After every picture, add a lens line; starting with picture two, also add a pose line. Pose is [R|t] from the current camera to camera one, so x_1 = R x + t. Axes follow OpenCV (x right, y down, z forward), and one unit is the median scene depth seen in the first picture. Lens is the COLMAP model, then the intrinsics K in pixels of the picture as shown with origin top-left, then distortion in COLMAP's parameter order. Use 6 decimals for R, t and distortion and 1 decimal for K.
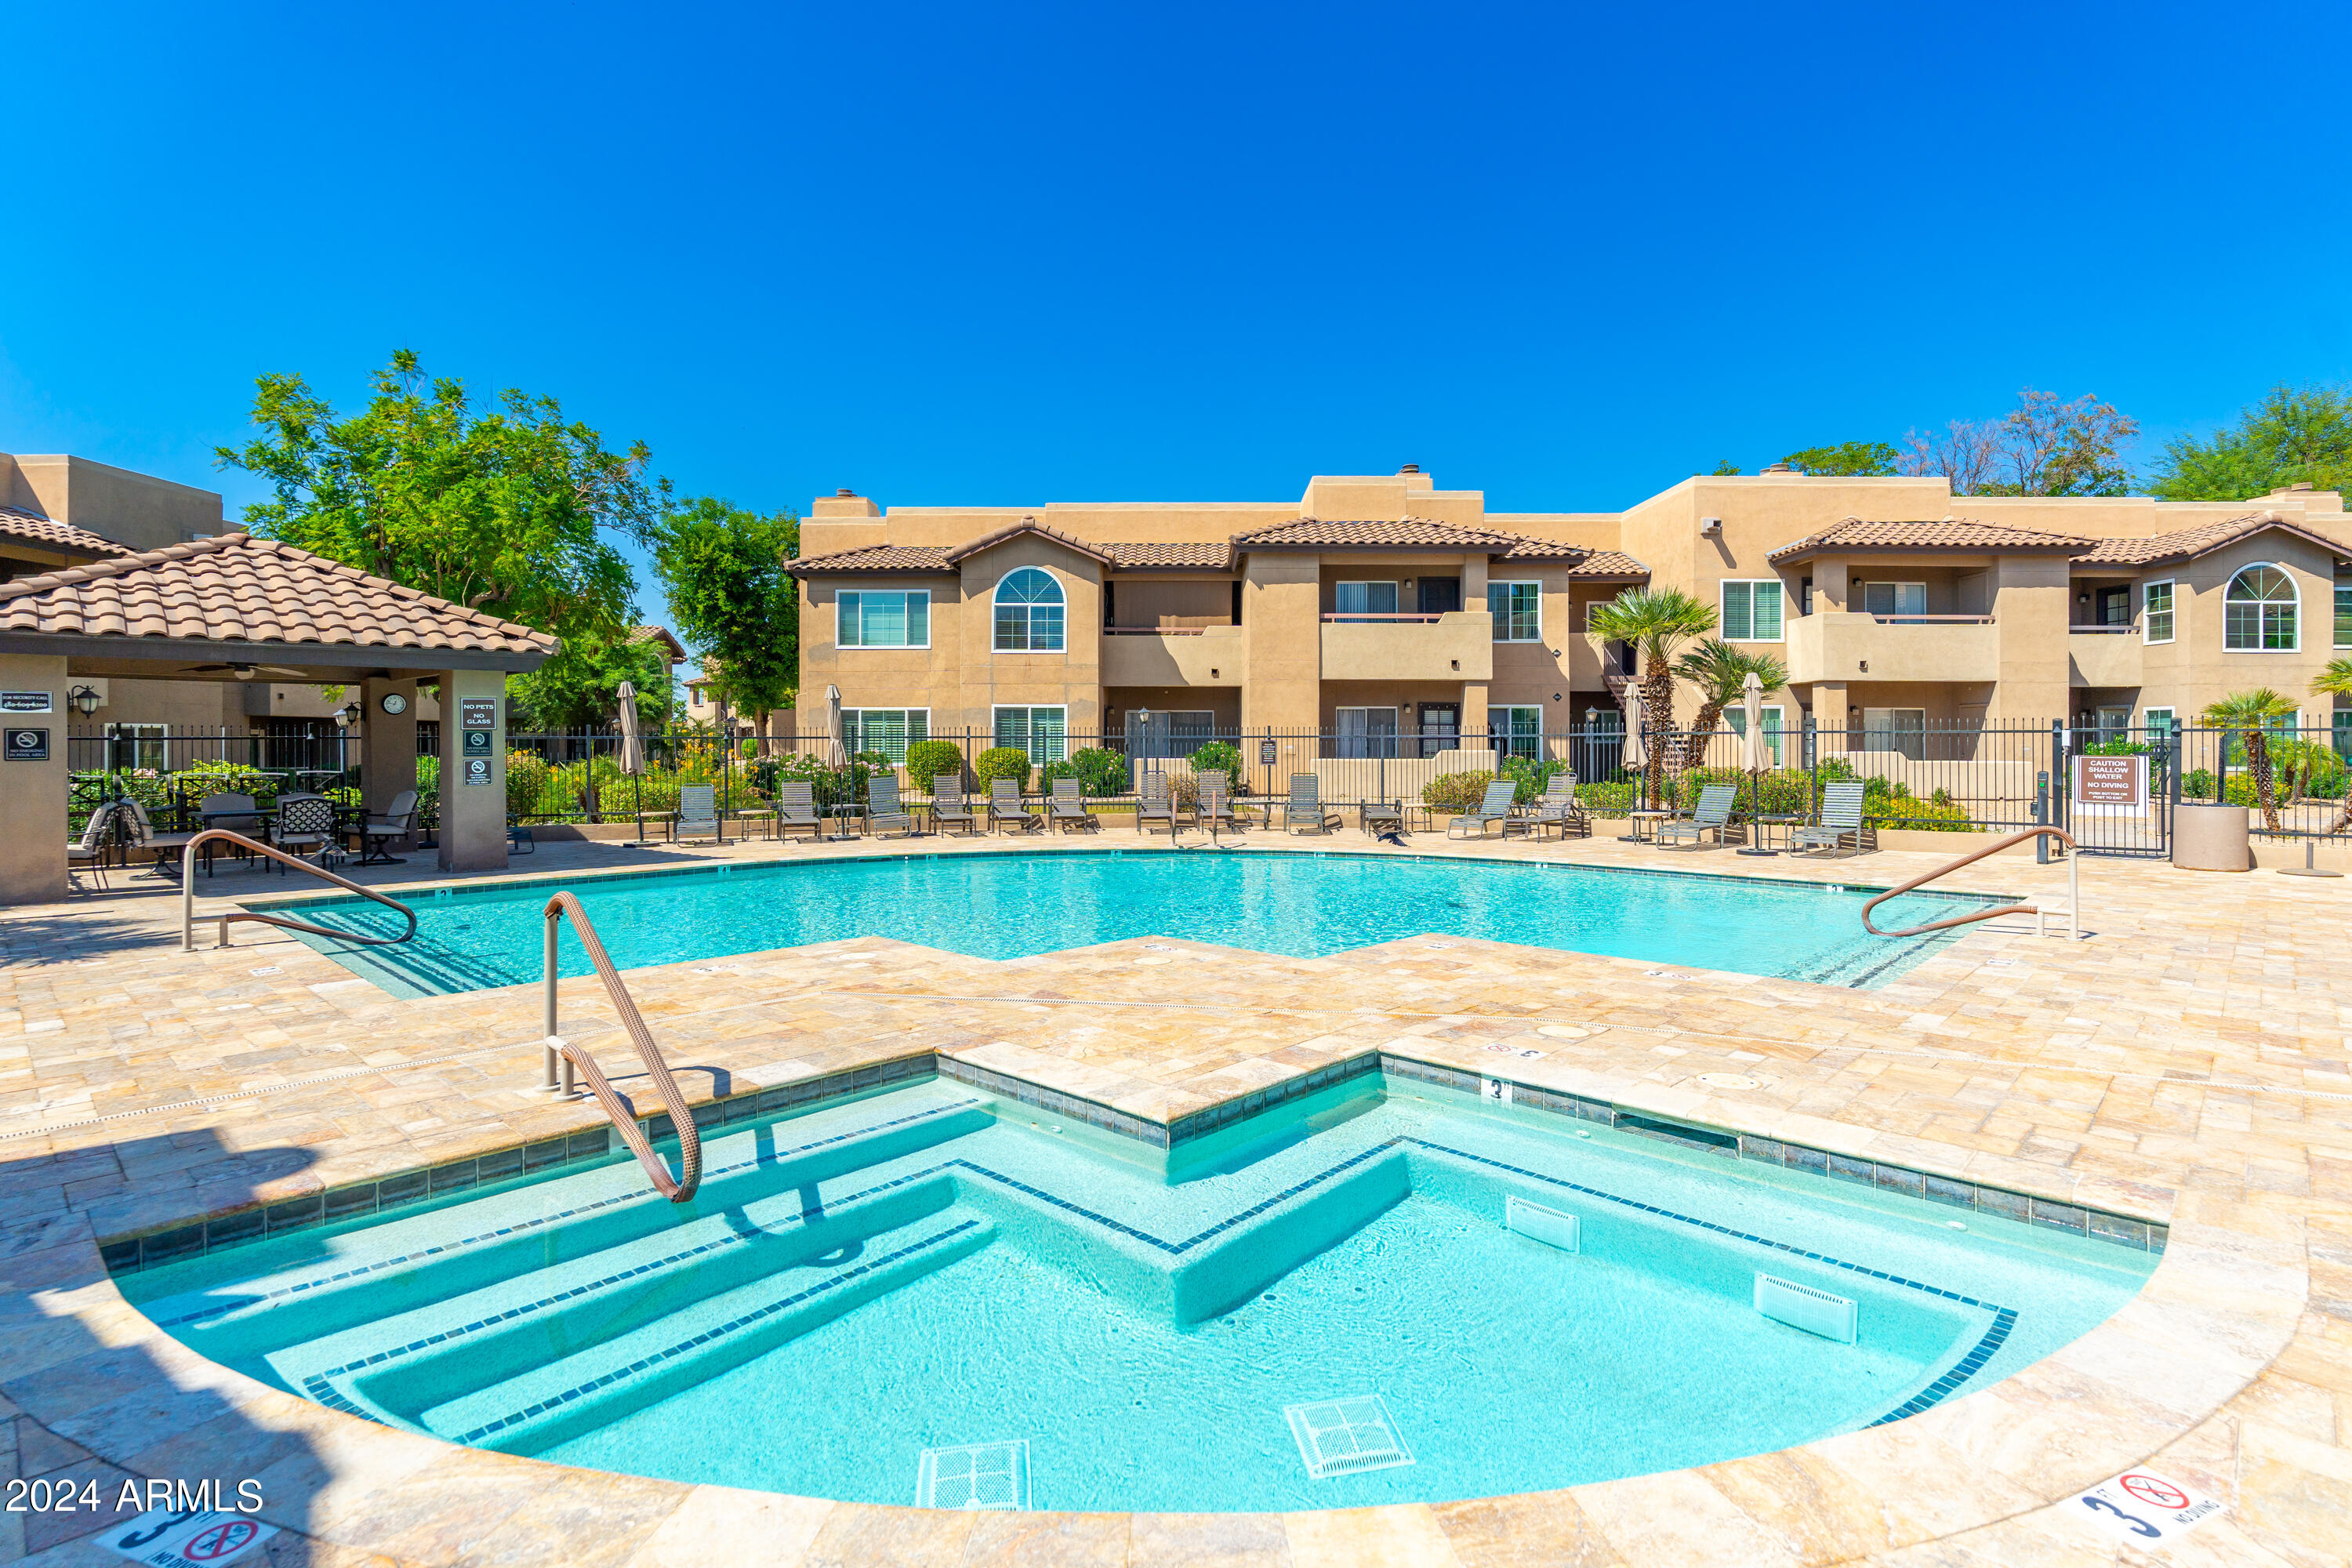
lens RADIAL K [[1112.7, 0, 1173.1], [0, 1112.7, 761.2], [0, 0, 1]] dist [-0.000996, 0.000152]
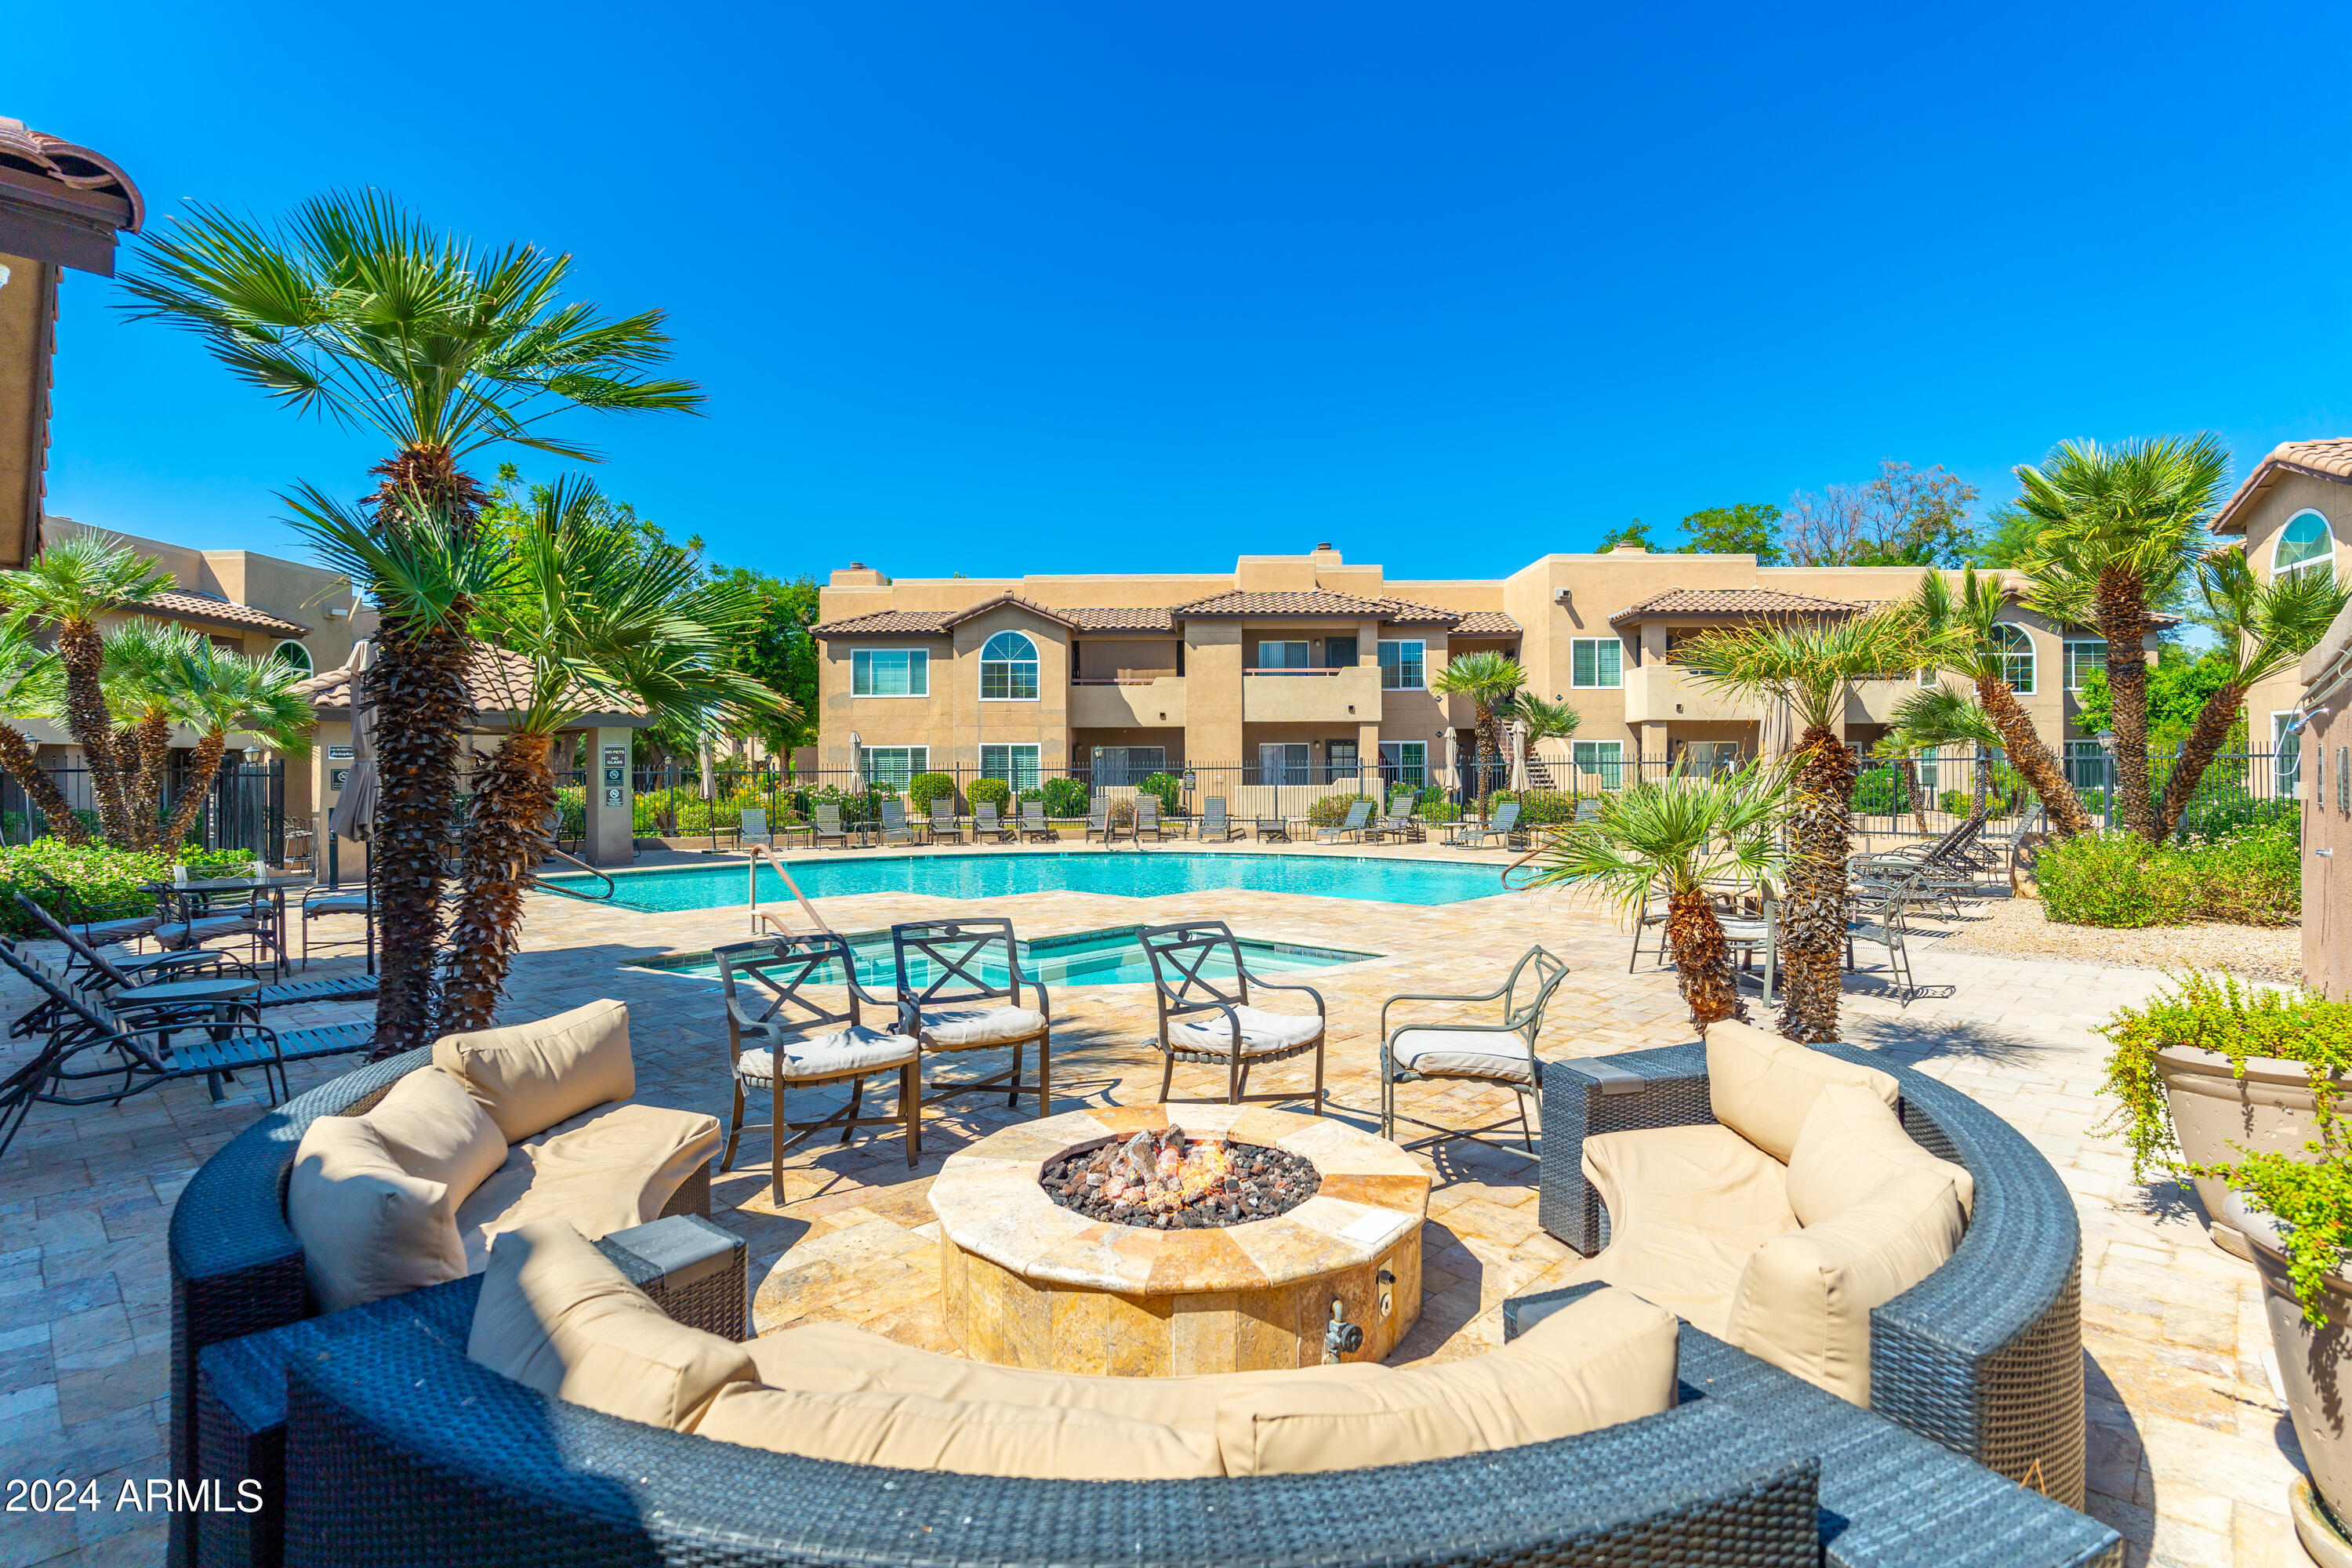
lens RADIAL K [[1145.3, 0, 1176.0], [0, 1145.3, 784.0], [0, 0, 1]] dist [0.000996, -0.000158]
pose [[0.999969, -0.005965, -0.005085, 0.061816], [0.005929, 0.999958, -0.007059, 0.004219], [0.005127, 0.007028, 0.999962, -0.267796]]
